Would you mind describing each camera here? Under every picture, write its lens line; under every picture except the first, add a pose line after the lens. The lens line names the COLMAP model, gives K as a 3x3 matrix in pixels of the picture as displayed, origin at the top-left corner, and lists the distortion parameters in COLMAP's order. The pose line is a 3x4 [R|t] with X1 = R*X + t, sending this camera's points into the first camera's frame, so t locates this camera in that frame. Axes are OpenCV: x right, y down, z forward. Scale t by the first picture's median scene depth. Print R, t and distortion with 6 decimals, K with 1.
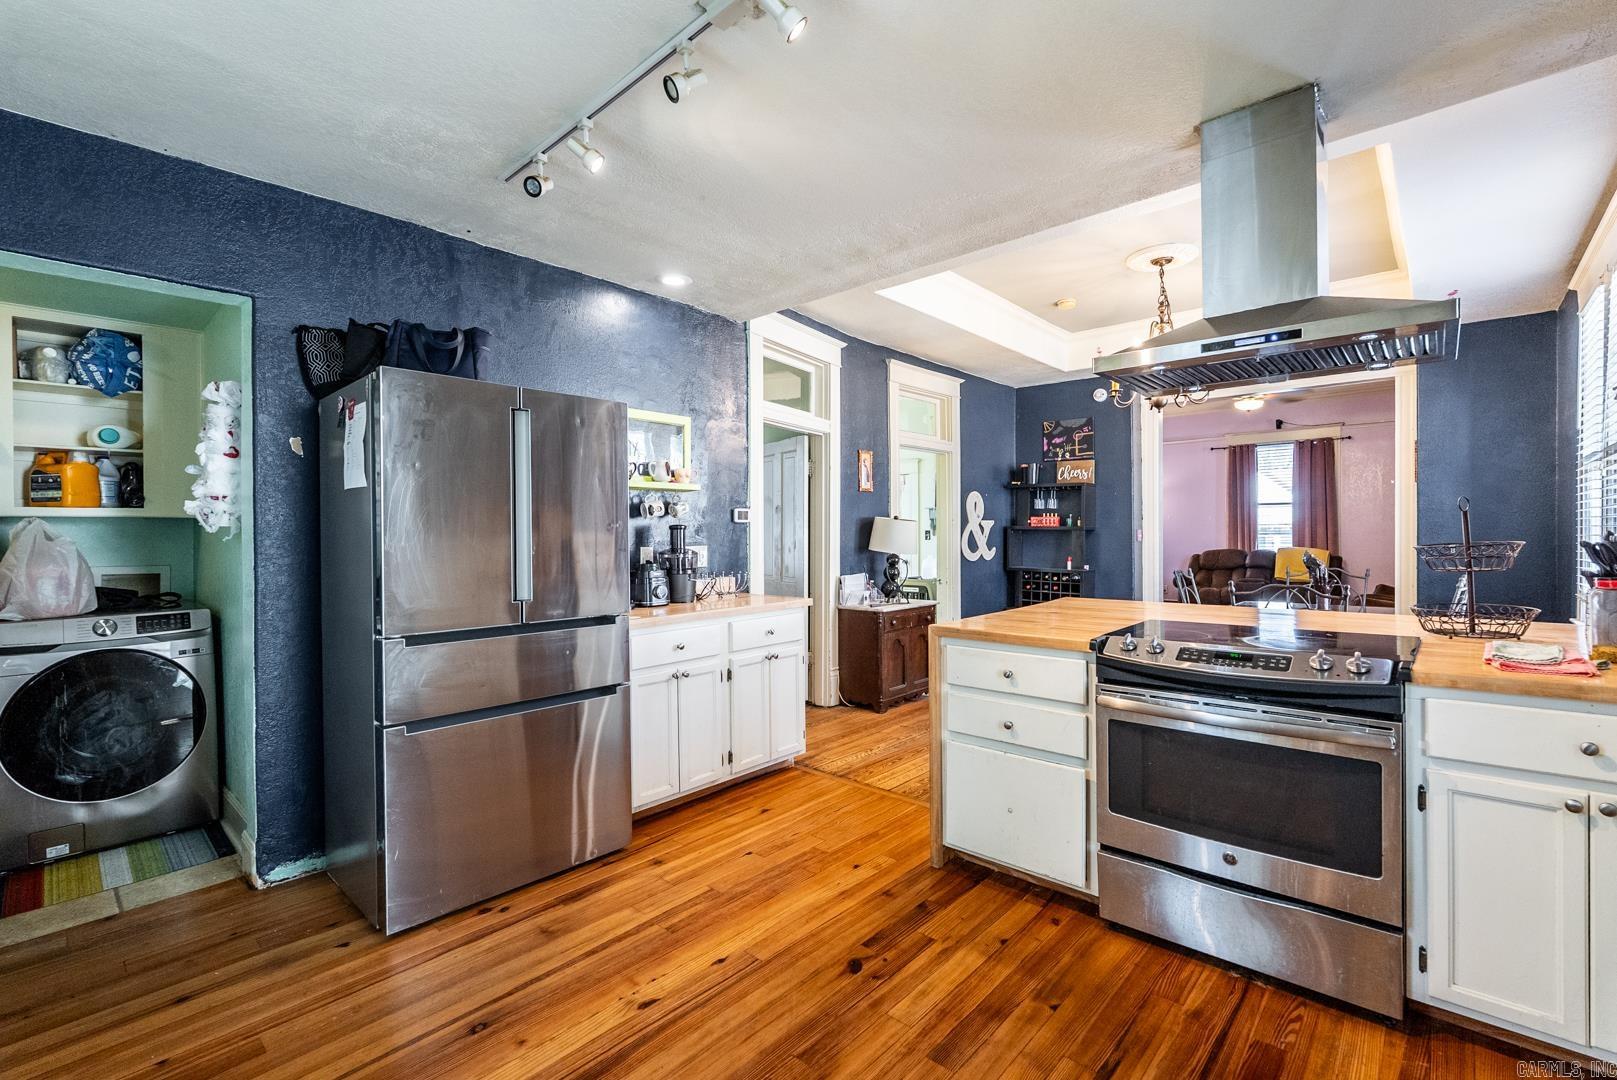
lens RADIAL K [[710.7, 0, 811.6], [0, 710.7, 535.9], [0, 0, 1]] dist [-0.006929, 0.000054]
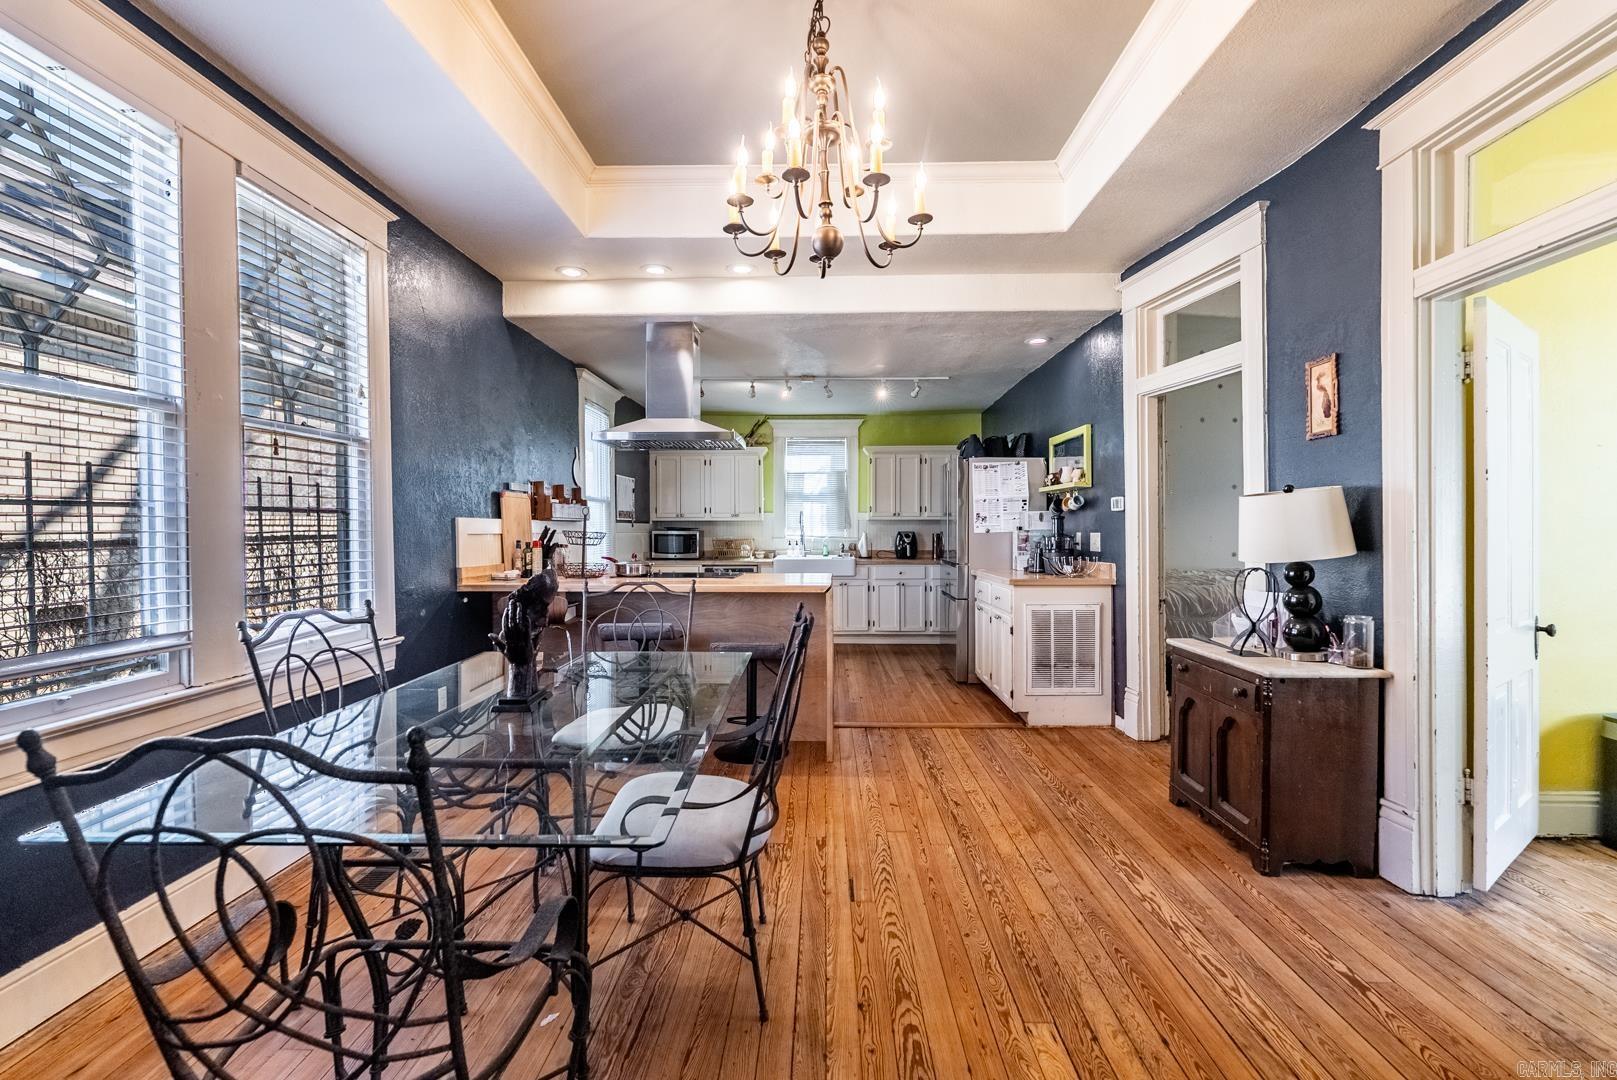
lens RADIAL K [[710.7, 0, 811.6], [0, 710.7, 535.9], [0, 0, 1]] dist [-0.006929, 0.000054]
pose [[-0.760415, 0.016090, -0.649238, 0.632669], [0.005264, 0.999813, 0.018613, -0.003815], [0.649416, 0.010736, -0.760358, 1.061911]]
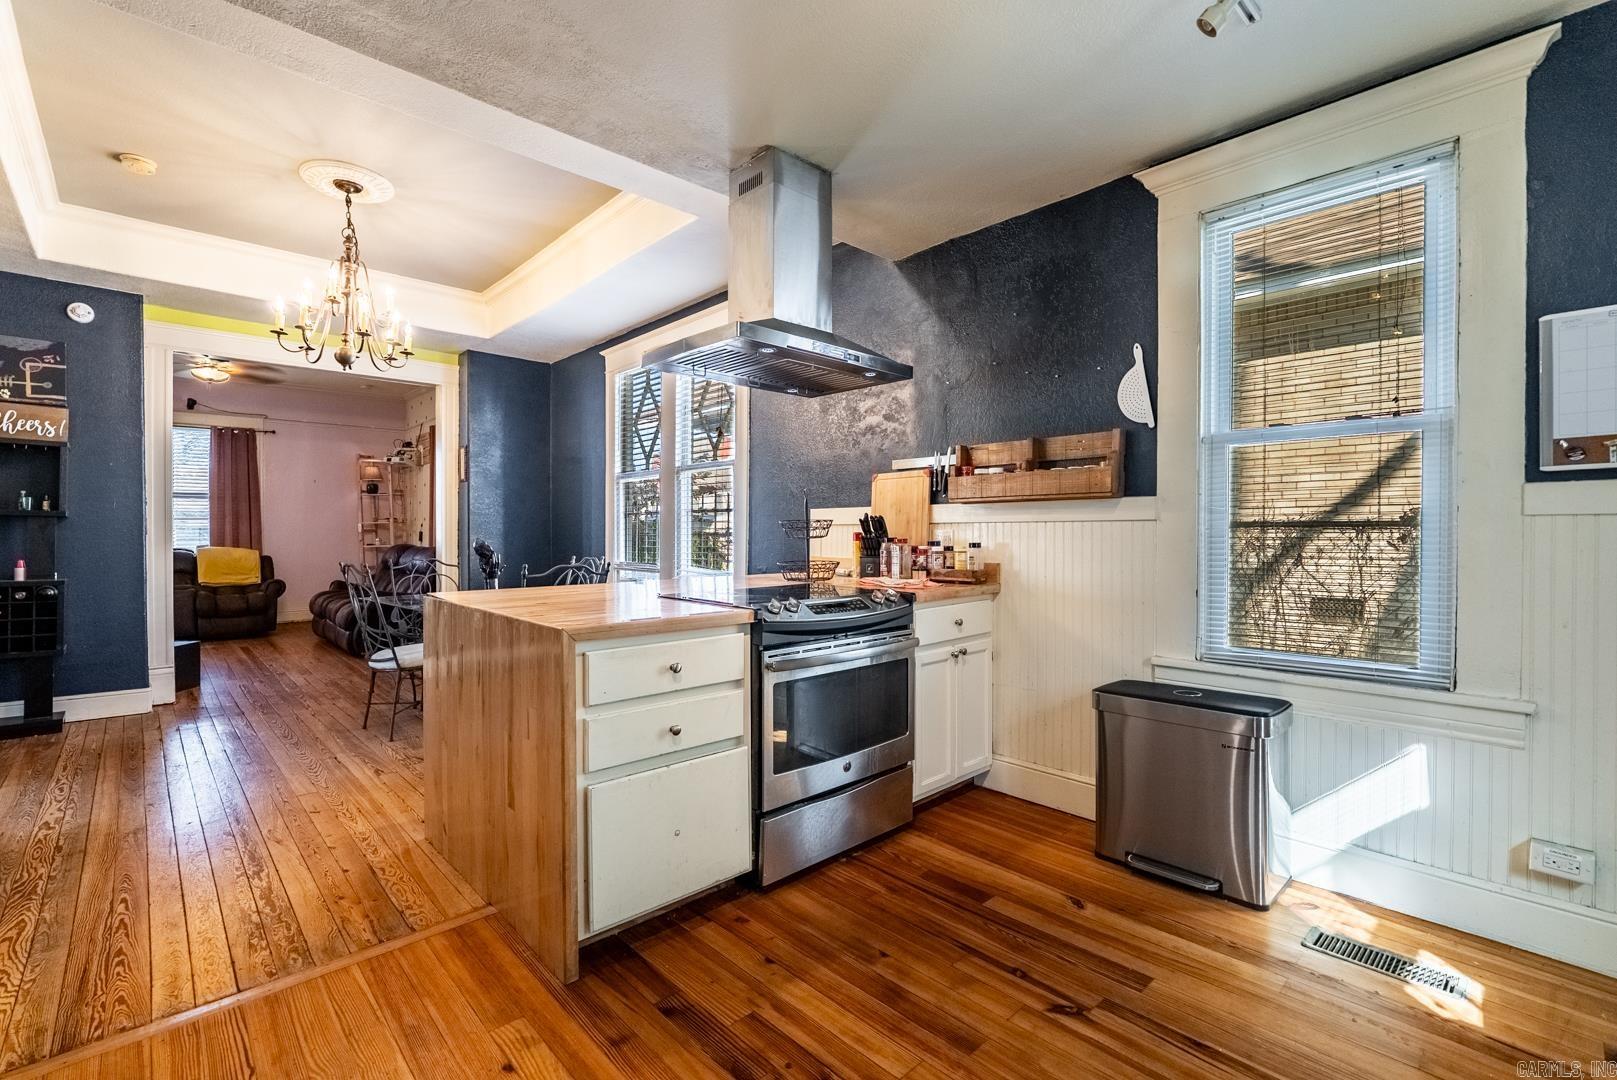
lens RADIAL K [[710.7, 0, 811.6], [0, 710.7, 535.9], [0, 0, 1]] dist [-0.006929, 0.000054]
pose [[0.082558, 0.005260, 0.996572, -0.216461], [0.006822, 0.999960, -0.005843, 0.019472], [-0.996563, 0.007281, 0.082519, 0.315688]]
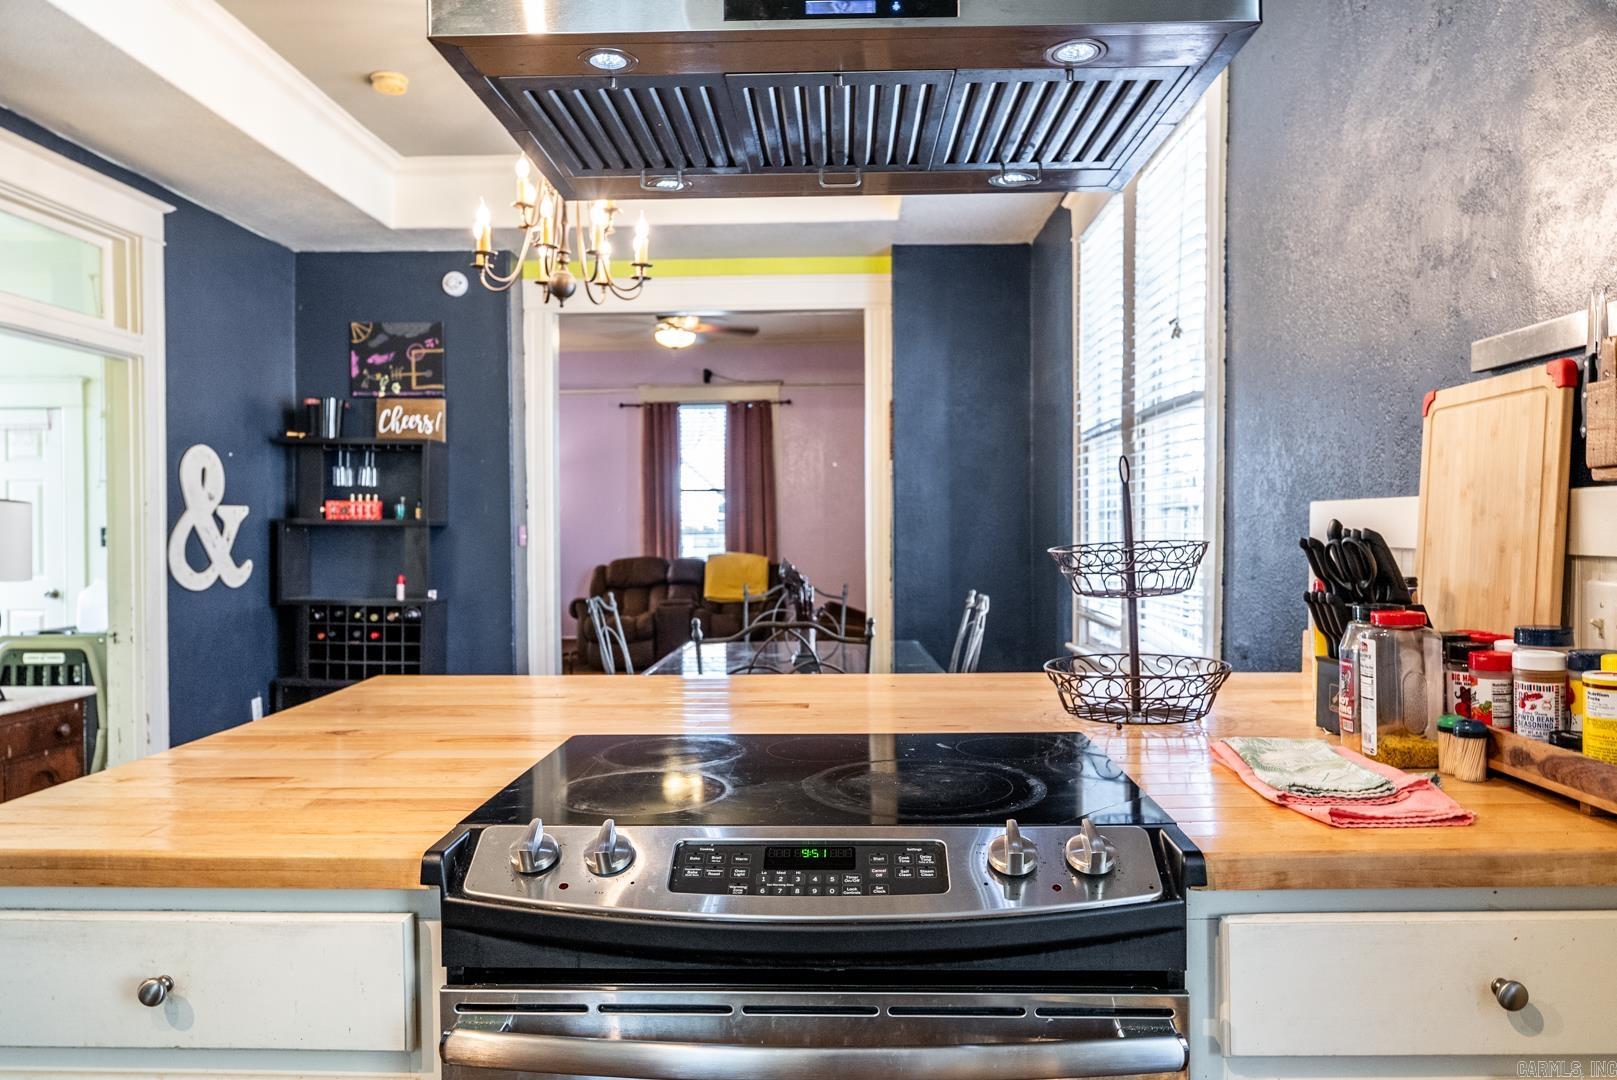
lens RADIAL K [[1094.6, 0, 808.5], [0, 1094.6, 540.0], [0, 0, 1]] dist [0.004678, 0.000403]
pose [[0.767188, -0.004759, 0.641404, 0.078562], [0.004280, 0.999988, 0.002300, 0.001777], [-0.641408, 0.000980, 0.767200, 0.190870]]
